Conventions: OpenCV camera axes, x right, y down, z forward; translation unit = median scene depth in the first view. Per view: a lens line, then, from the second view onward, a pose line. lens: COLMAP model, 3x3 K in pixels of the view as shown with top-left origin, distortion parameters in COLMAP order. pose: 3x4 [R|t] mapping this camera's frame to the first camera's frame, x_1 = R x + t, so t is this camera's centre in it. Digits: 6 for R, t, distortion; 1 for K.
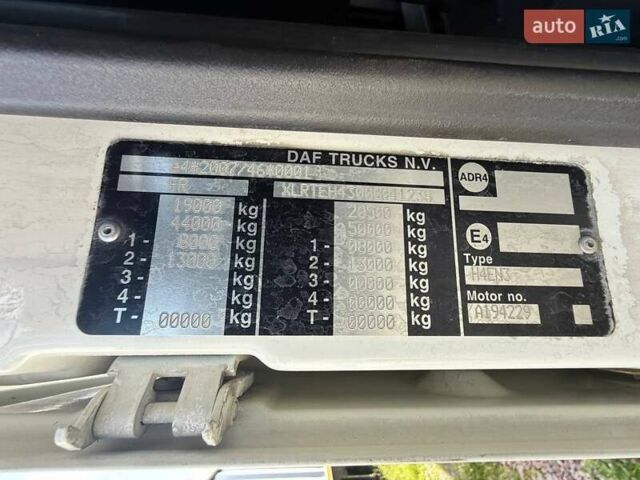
lens RADIAL K [[257.3, 0, 318.1], [0, 257.3, 238.8], [0, 0, 1]] dist [-0.000334, 0.000537]
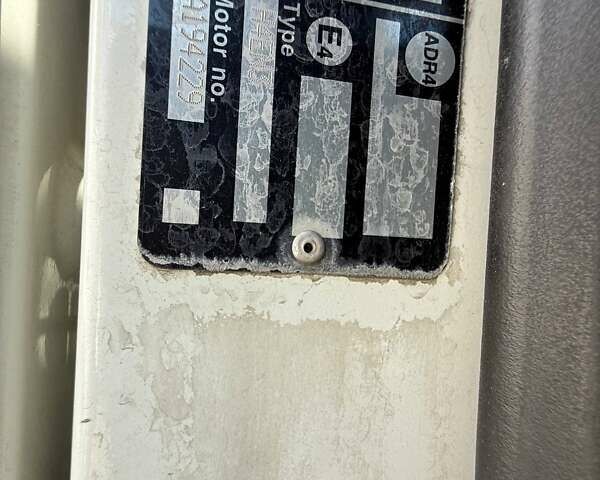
lens RADIAL K [[321.1, 0, 300.0], [0, 321.1, 236.7], [0, 0, 1]] dist [0.002026, -0.001242]
pose [[-0.027925, 0.998337, -0.050440, 1.083691], [-0.999560, -0.028392, -0.008580, 0.048358], [-0.009998, 0.050178, 0.998690, 0.318863]]
